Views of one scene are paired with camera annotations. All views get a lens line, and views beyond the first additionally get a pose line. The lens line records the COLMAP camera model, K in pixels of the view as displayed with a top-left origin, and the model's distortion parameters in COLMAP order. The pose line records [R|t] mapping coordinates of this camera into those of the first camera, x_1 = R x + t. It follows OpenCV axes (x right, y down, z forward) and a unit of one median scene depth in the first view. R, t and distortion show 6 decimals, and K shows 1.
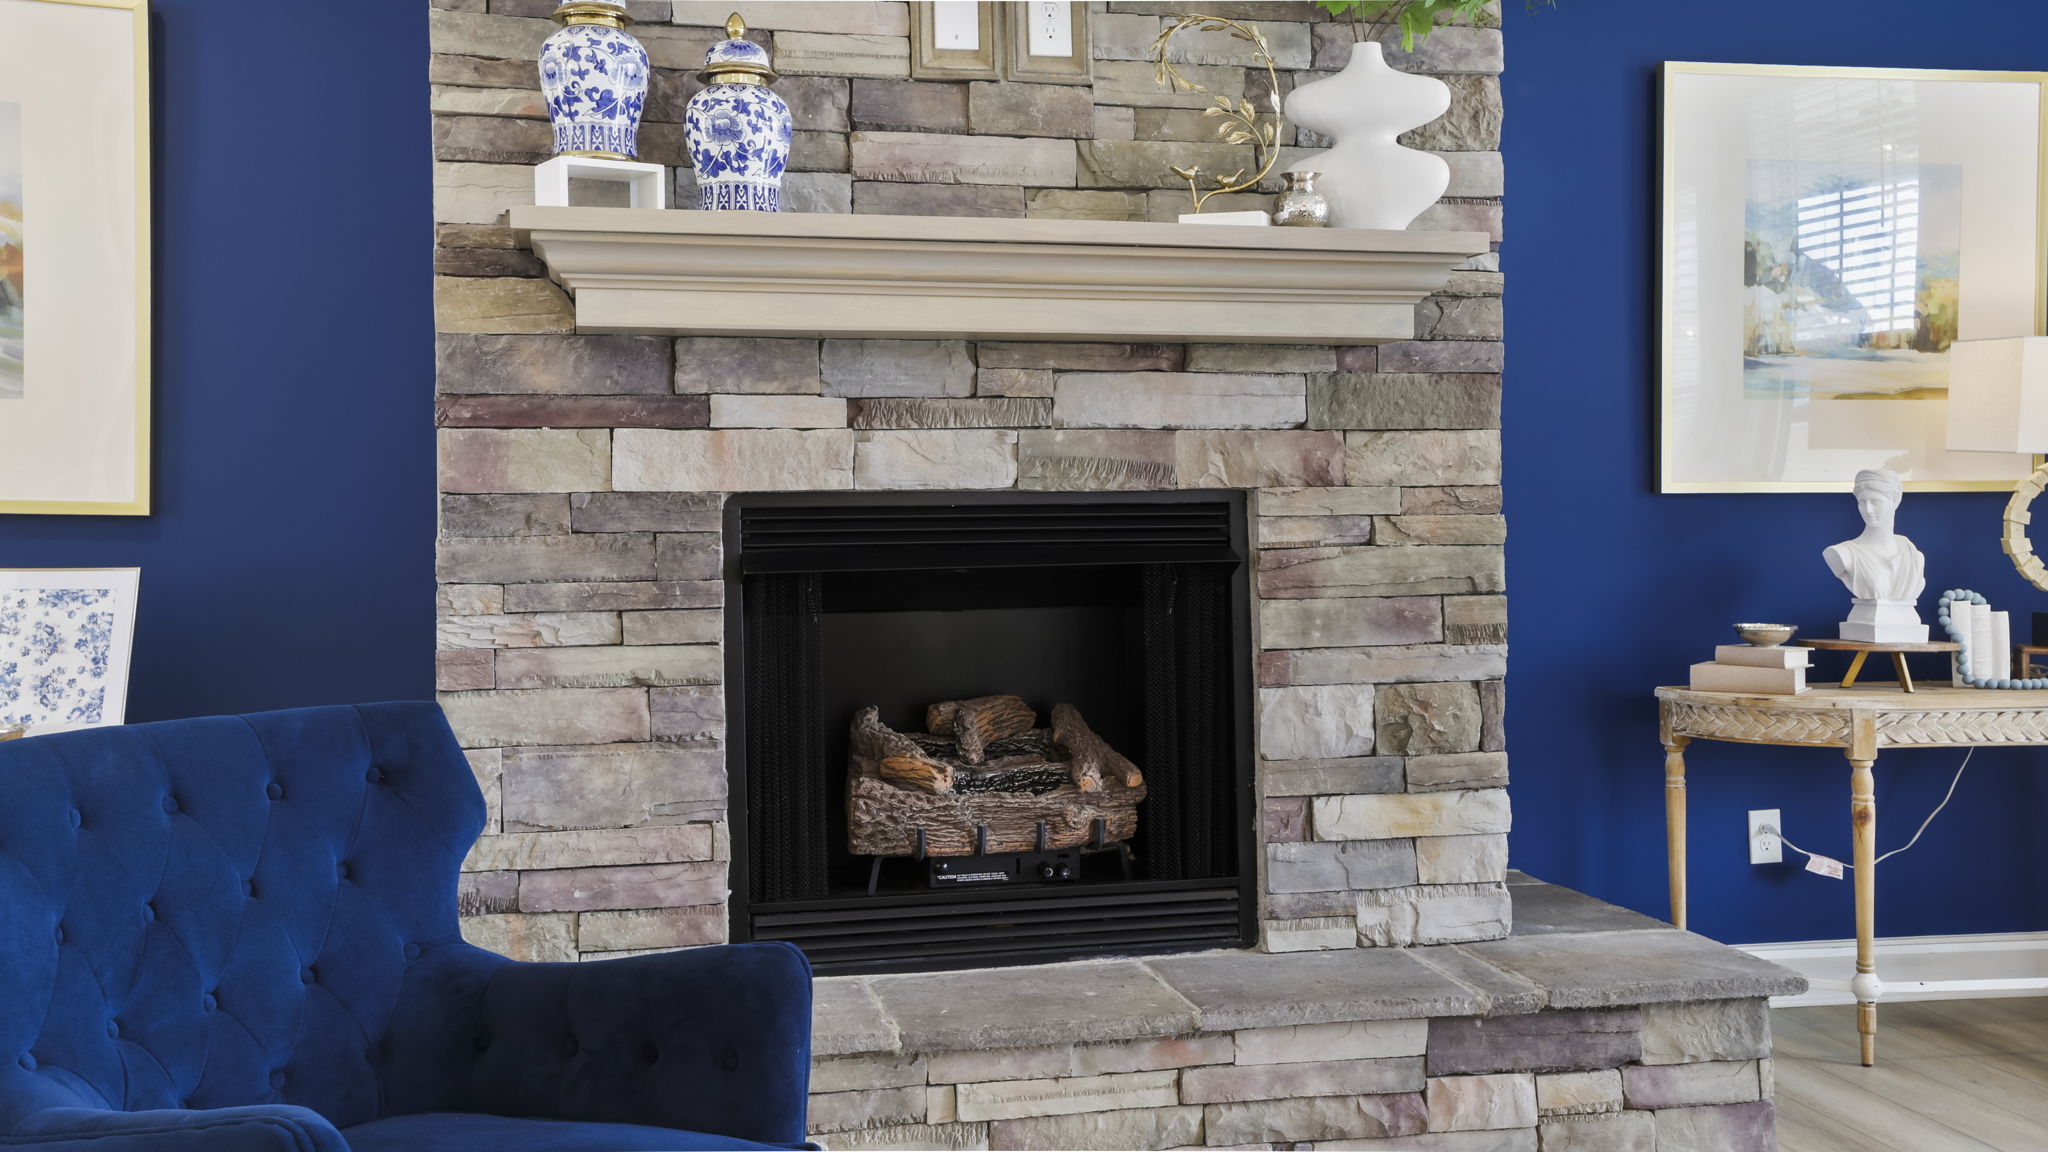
lens RADIAL K [[1903.5, 0, 1023.5], [0, 1903.5, 494.1], [0, 0, 1]] dist [0.043085, 0.012003]
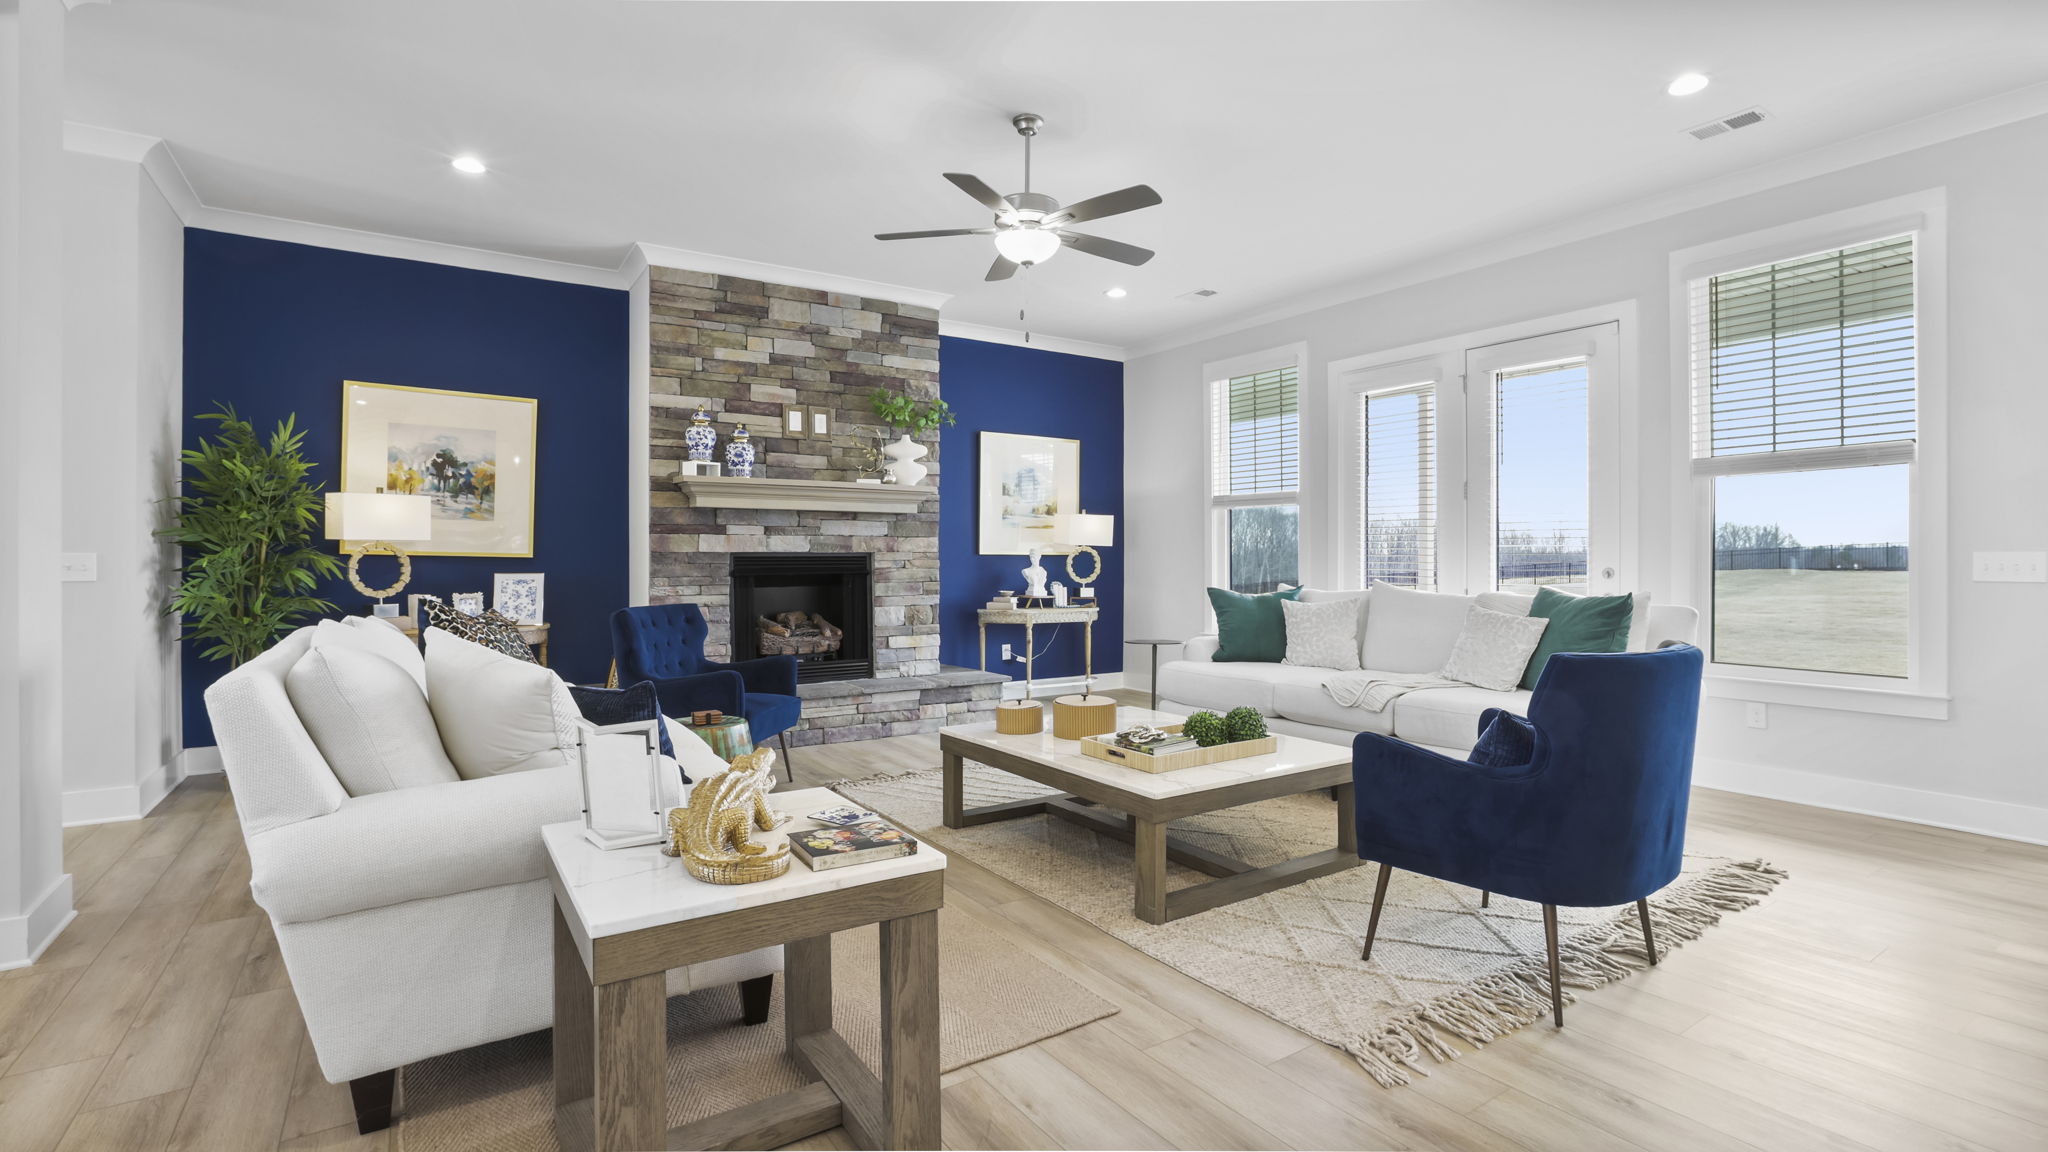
lens RADIAL K [[931.6, 0, 1039.6], [0, 931.6, 586.4], [0, 0, 1]] dist [-0.005918, -0.000030]
pose [[0.928217, -0.002860, 0.372028, -0.247797], [-0.012006, 0.999219, 0.037635, -0.009215], [-0.371846, -0.039399, 0.927458, -0.776868]]
